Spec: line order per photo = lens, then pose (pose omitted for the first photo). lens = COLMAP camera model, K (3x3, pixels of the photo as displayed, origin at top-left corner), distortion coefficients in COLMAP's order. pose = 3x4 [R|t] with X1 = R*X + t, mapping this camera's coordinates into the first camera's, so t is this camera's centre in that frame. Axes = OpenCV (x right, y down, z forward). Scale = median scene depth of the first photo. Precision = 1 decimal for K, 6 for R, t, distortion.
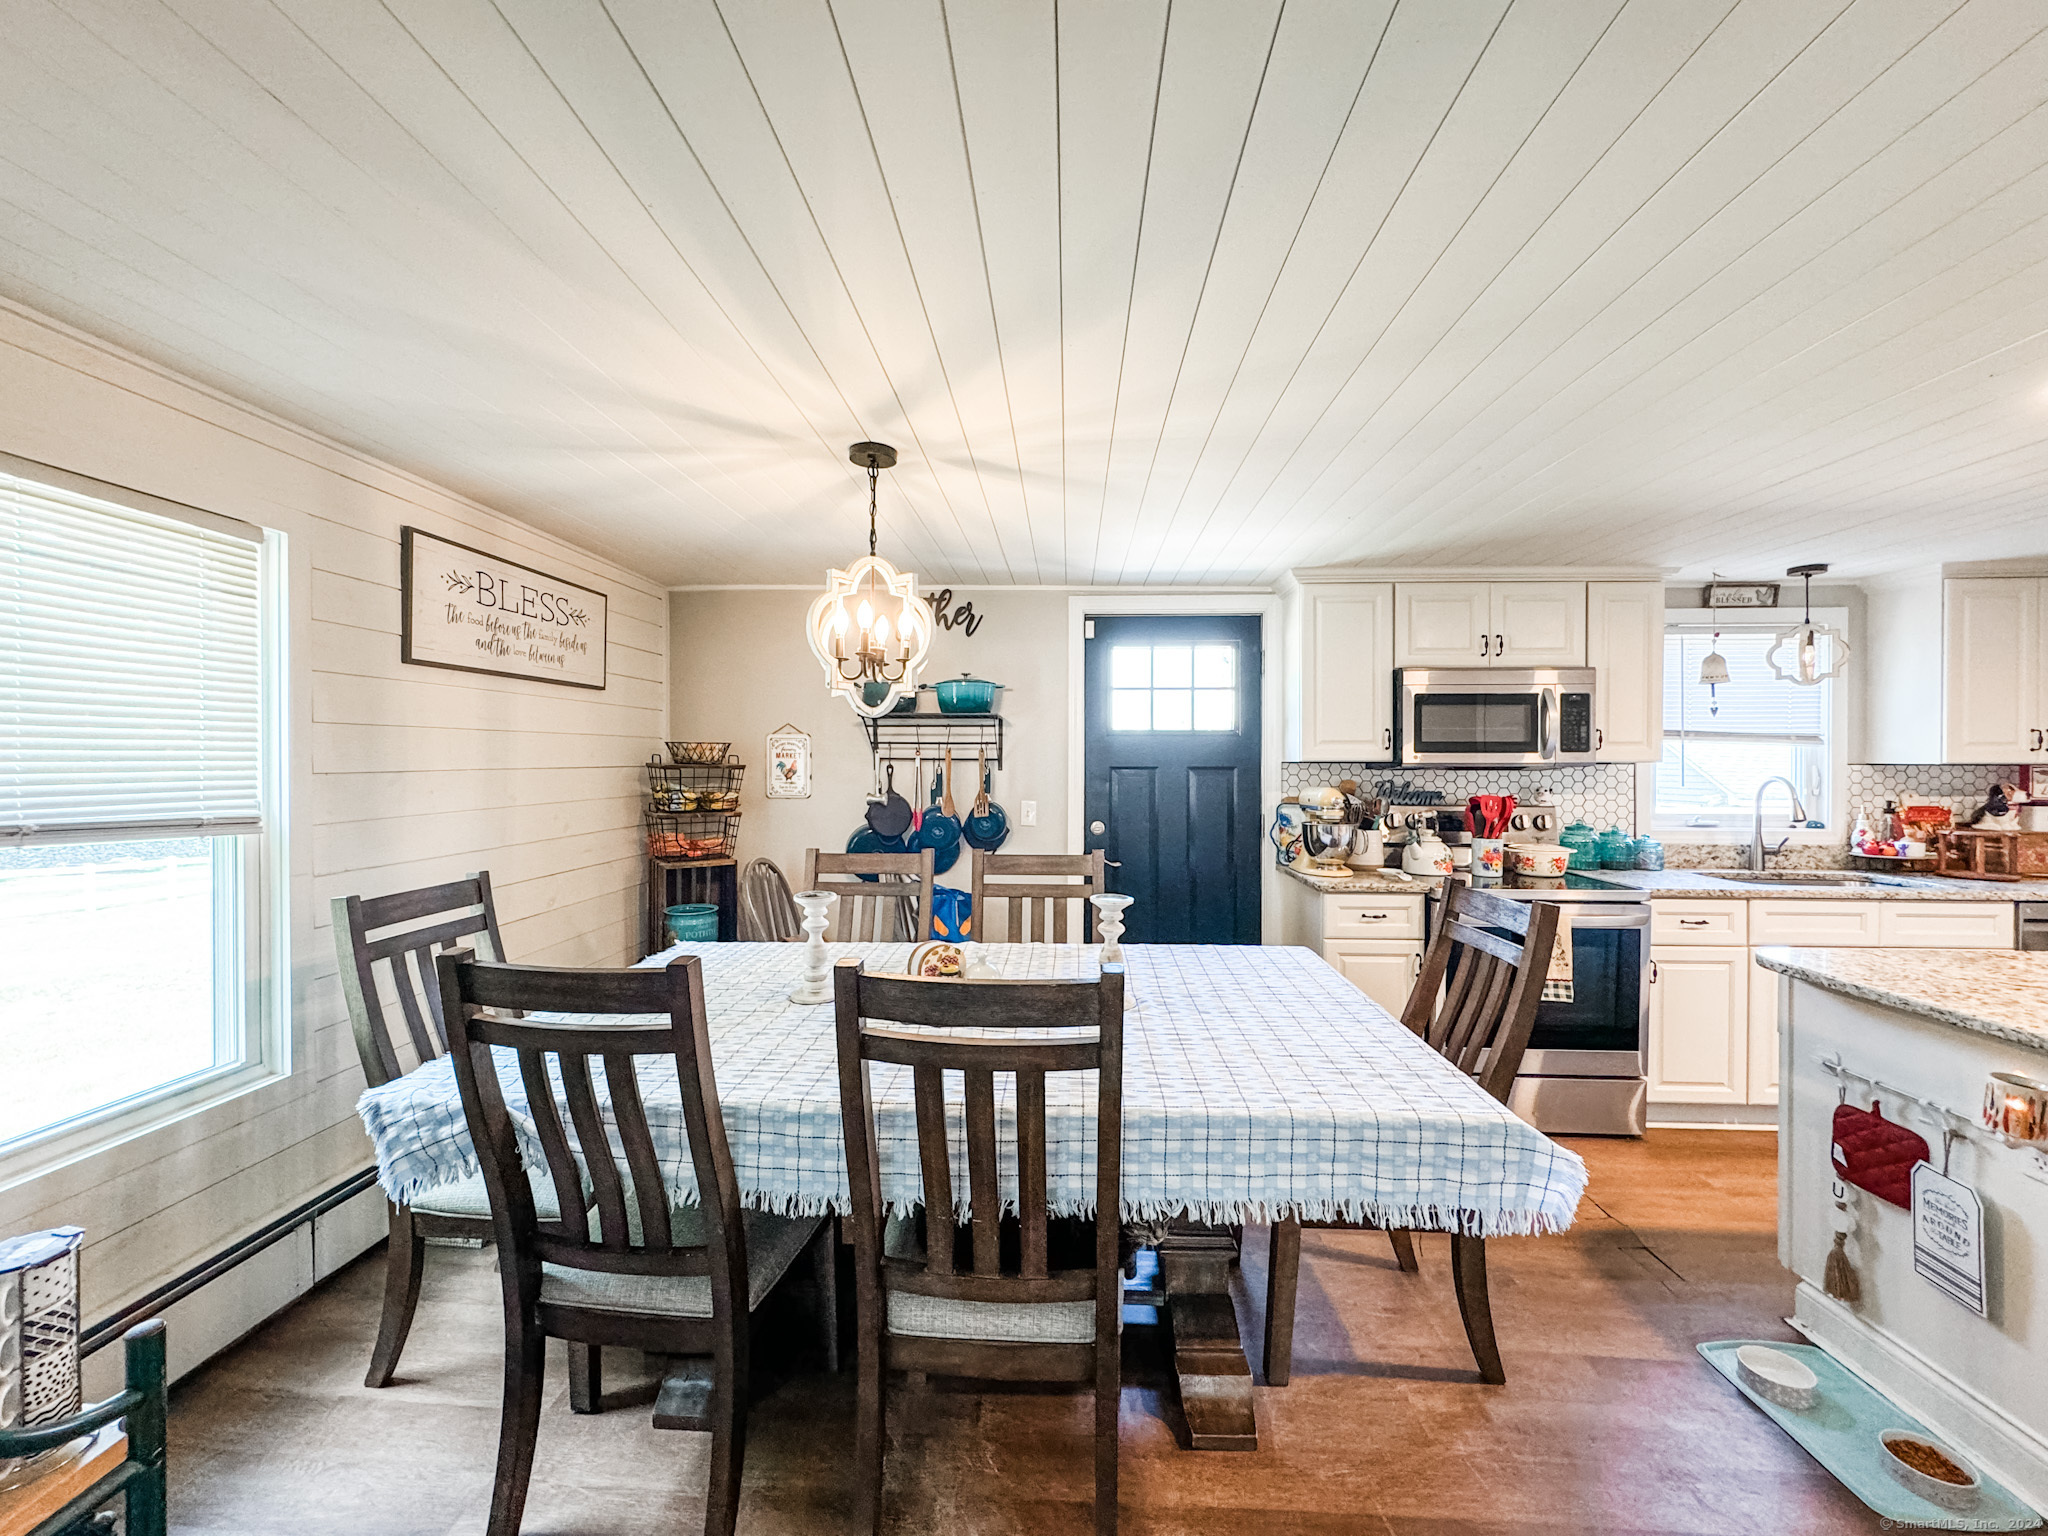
lens RADIAL K [[815.9, 0, 1022.6], [0, 815.9, 766.9], [0, 0, 1]] dist [-0.002358, 0.000359]
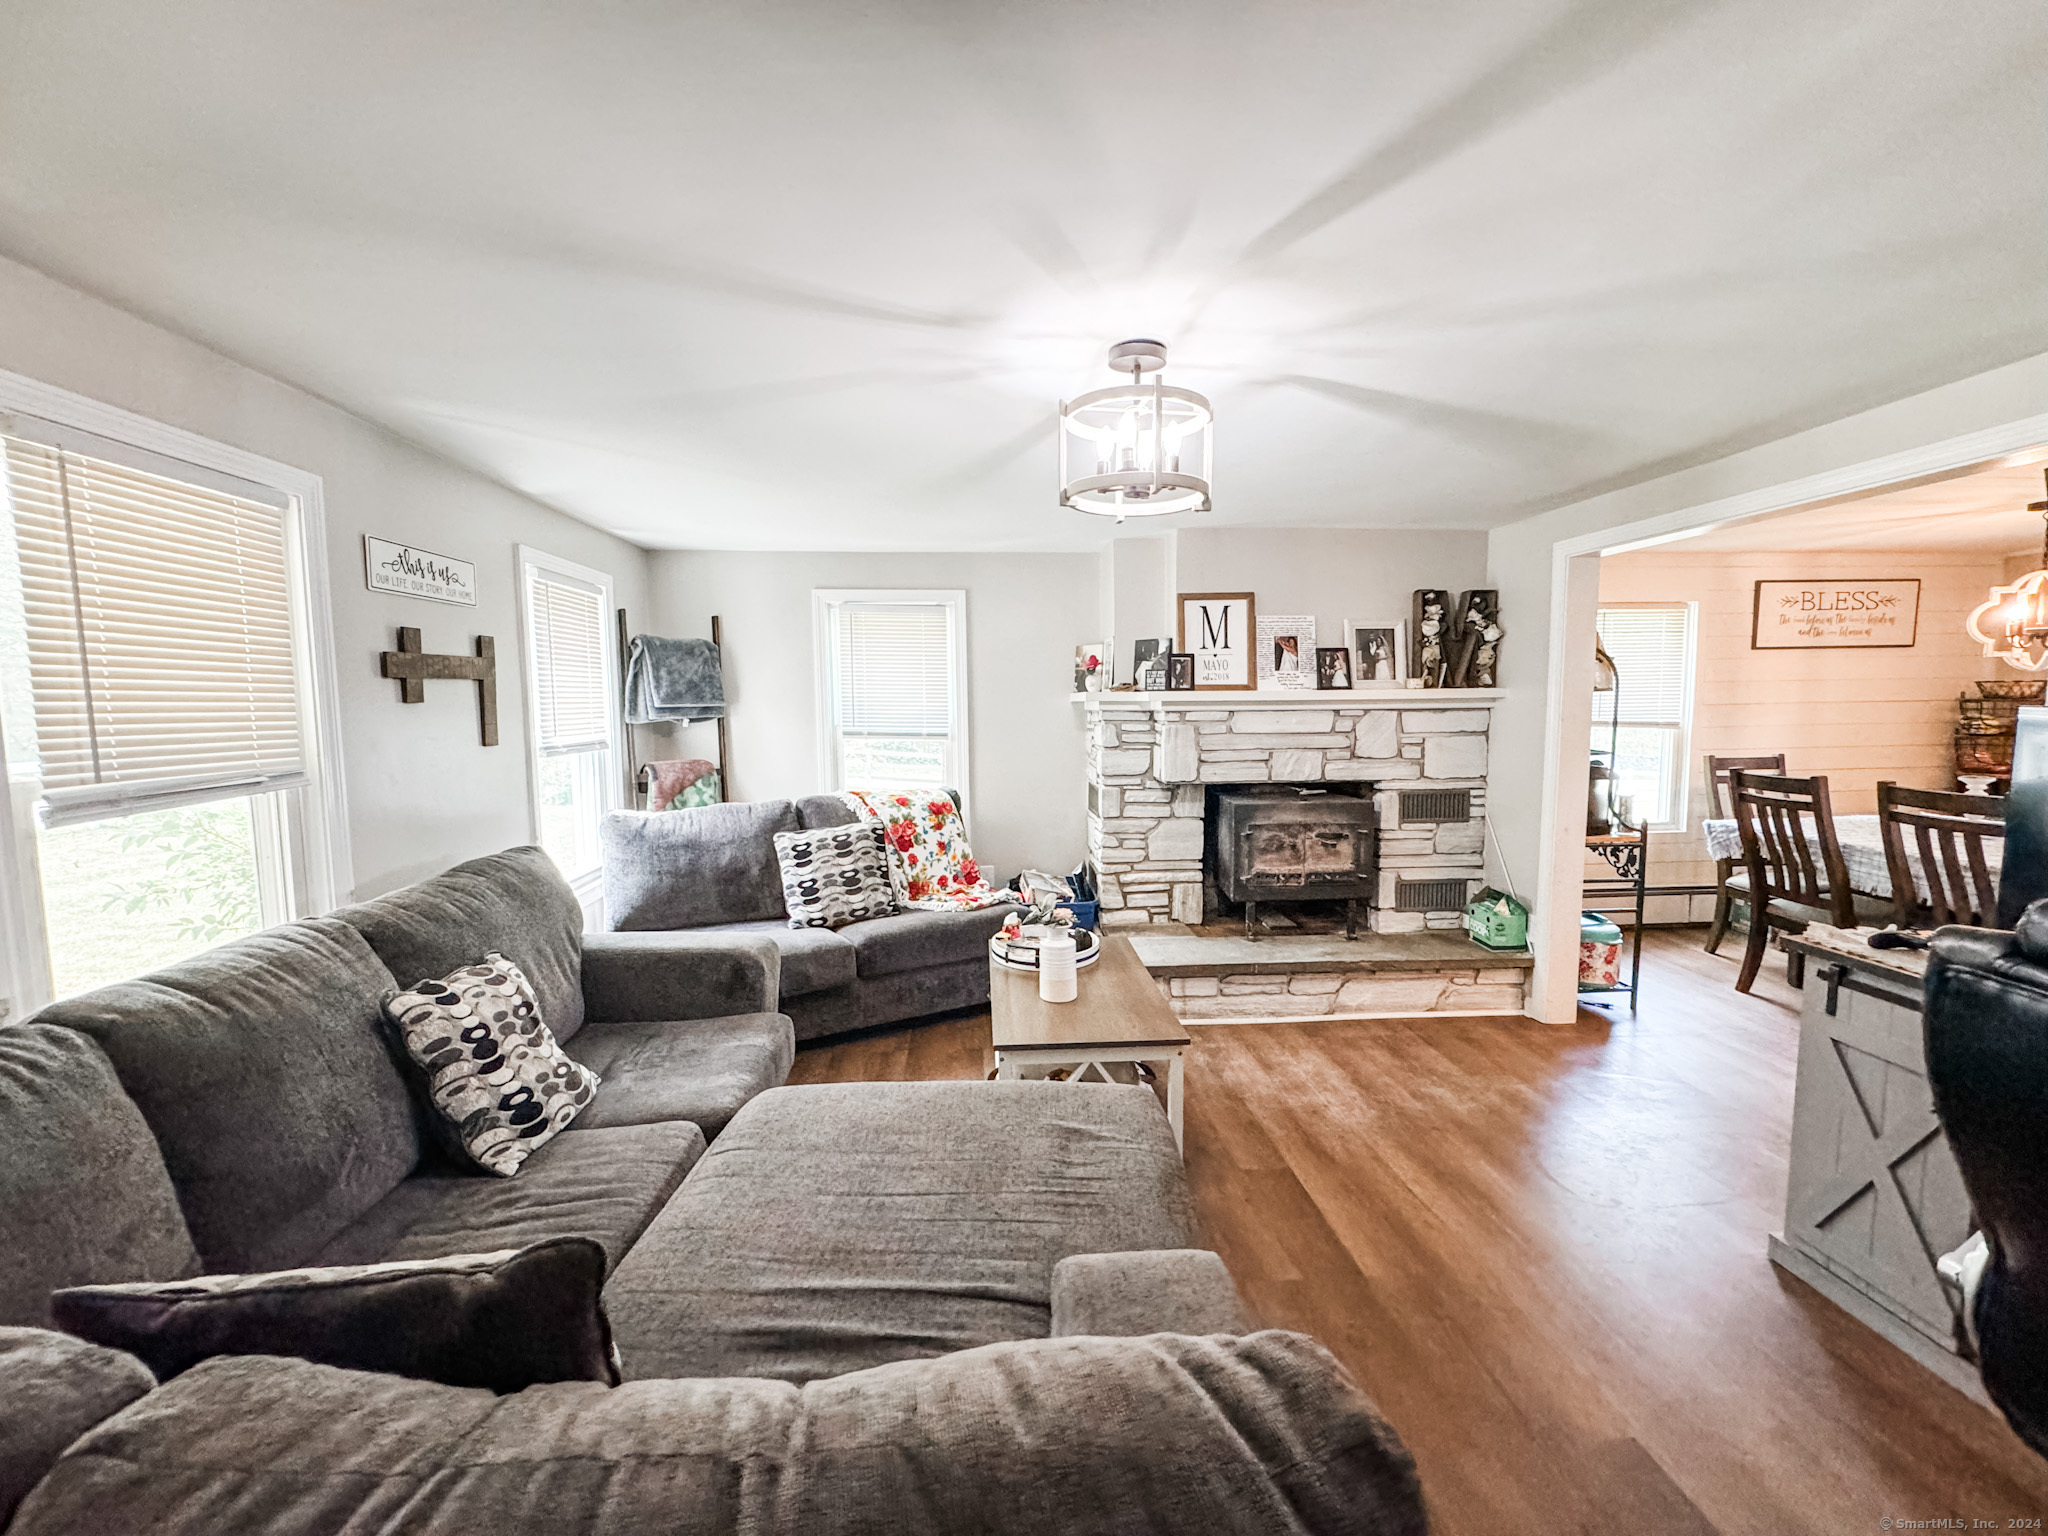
lens RADIAL K [[815.9, 0, 1022.6], [0, 815.9, 766.9], [0, 0, 1]] dist [-0.002358, 0.000359]
pose [[0.123660, 0.080084, -0.989088, 0.713729], [0.006586, 0.996650, 0.081520, -0.010696], [0.992303, -0.016595, 0.122719, -0.719282]]
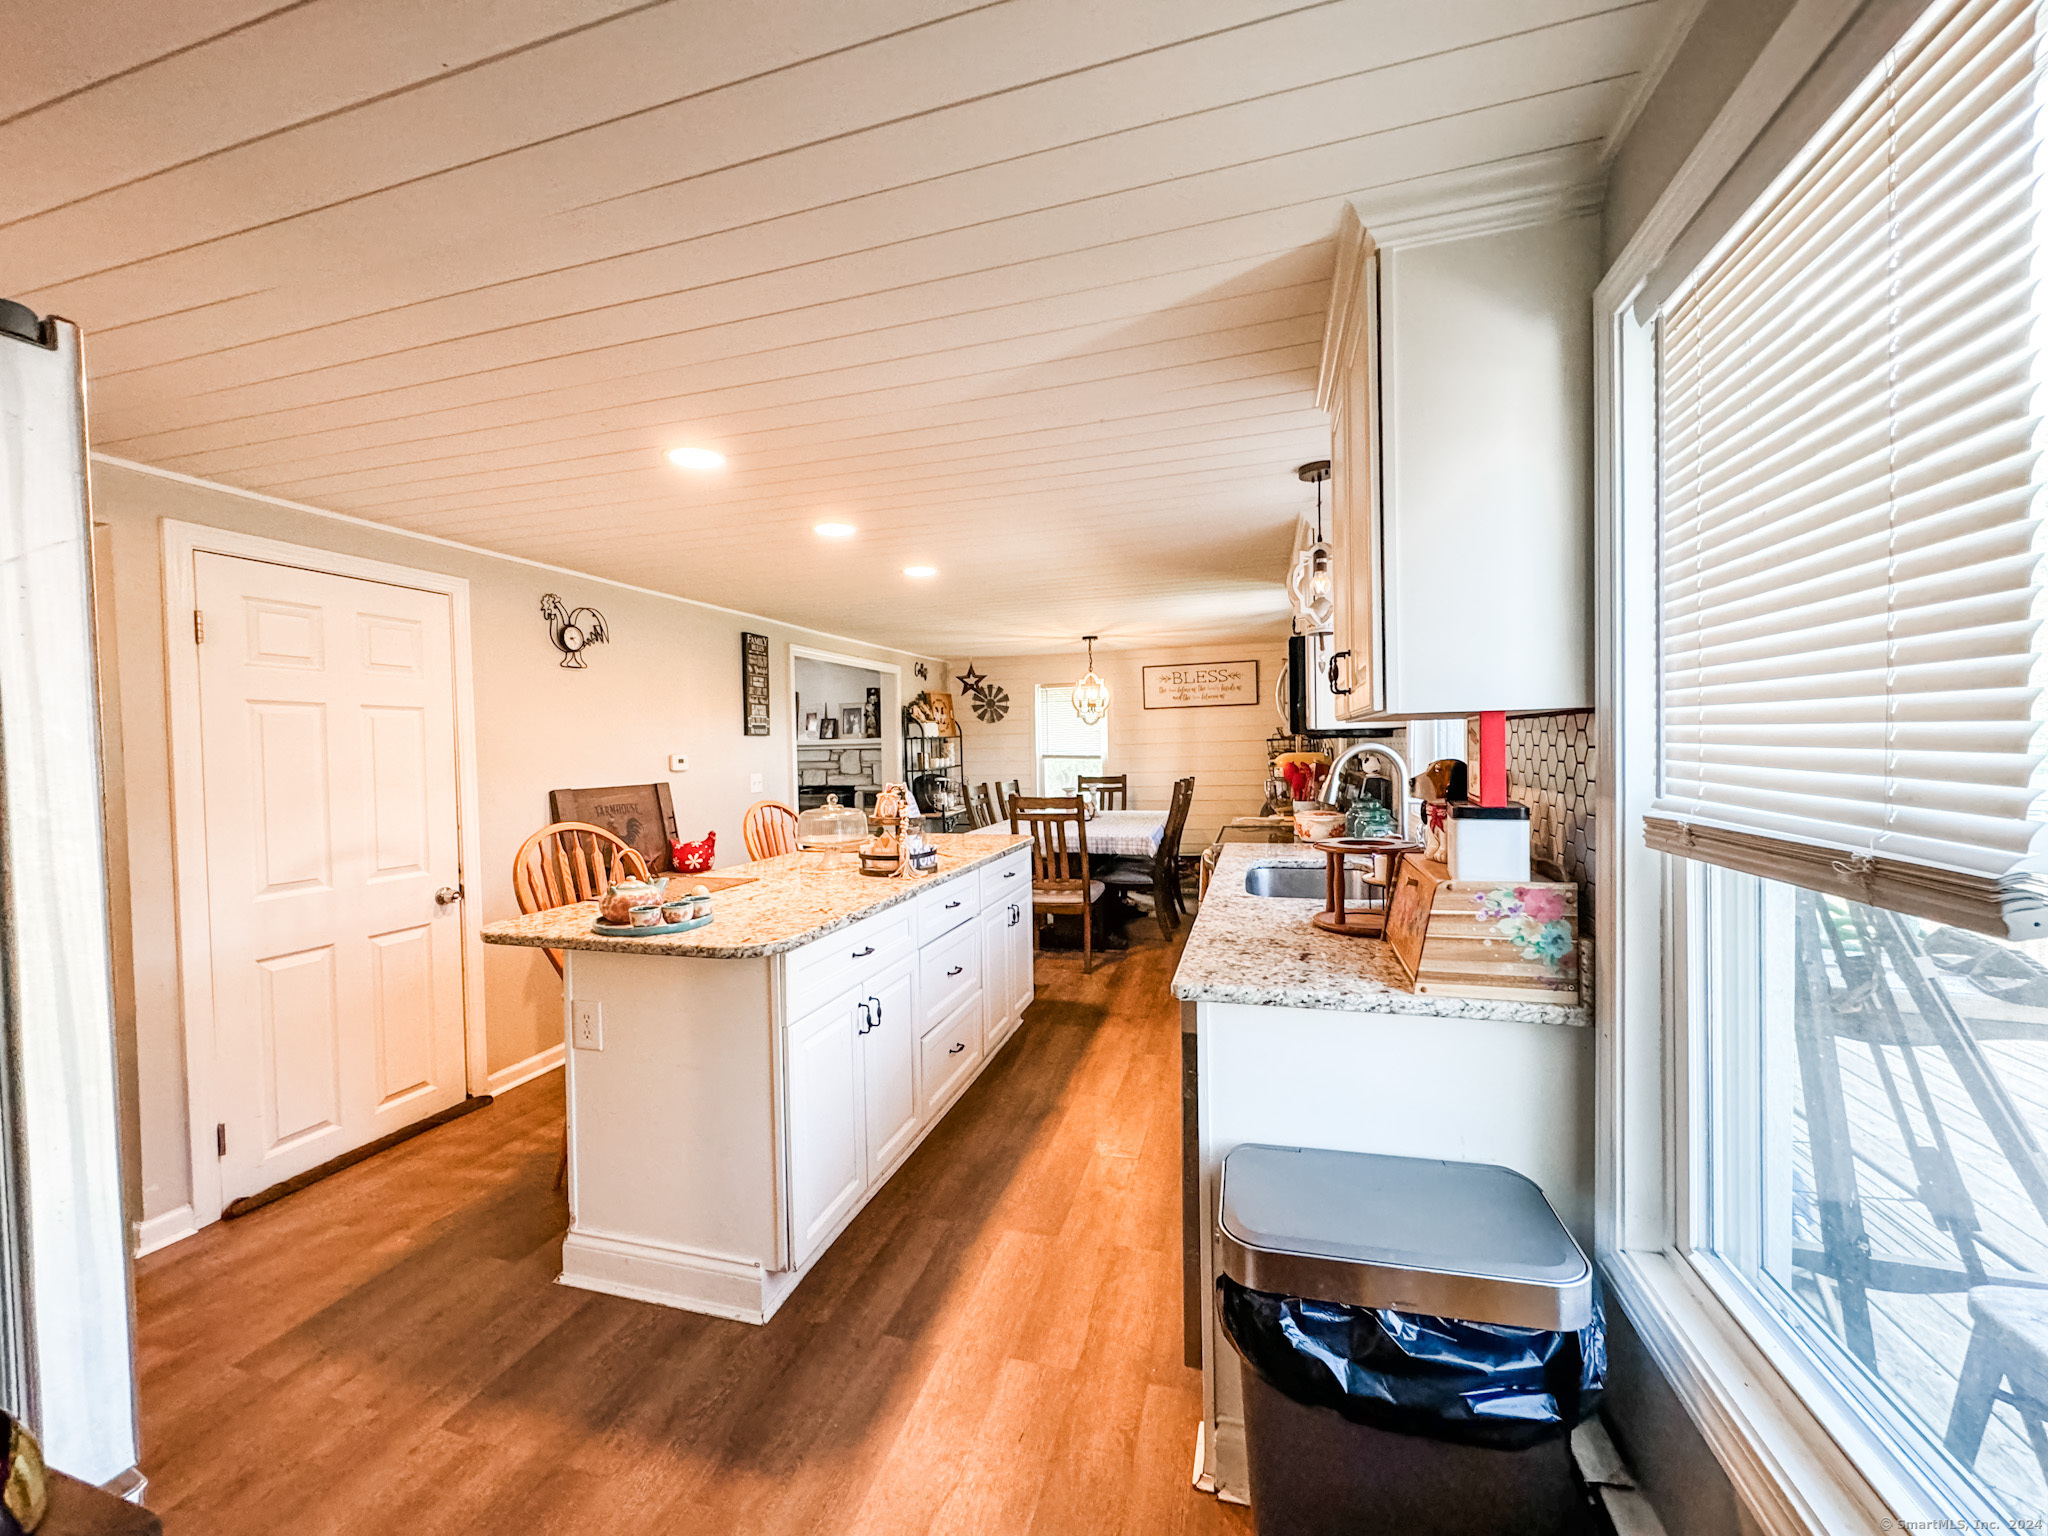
lens RADIAL K [[827.2, 0, 1026.0], [0, 827.2, 773.2], [0, 0, 1]] dist [-0.000187, 0.000245]
pose [[-0.222794, 0.033568, -0.974287, 1.734564], [0.016861, 0.999390, 0.030577, 0.009797], [0.974720, -0.009615, -0.223224, 0.879951]]
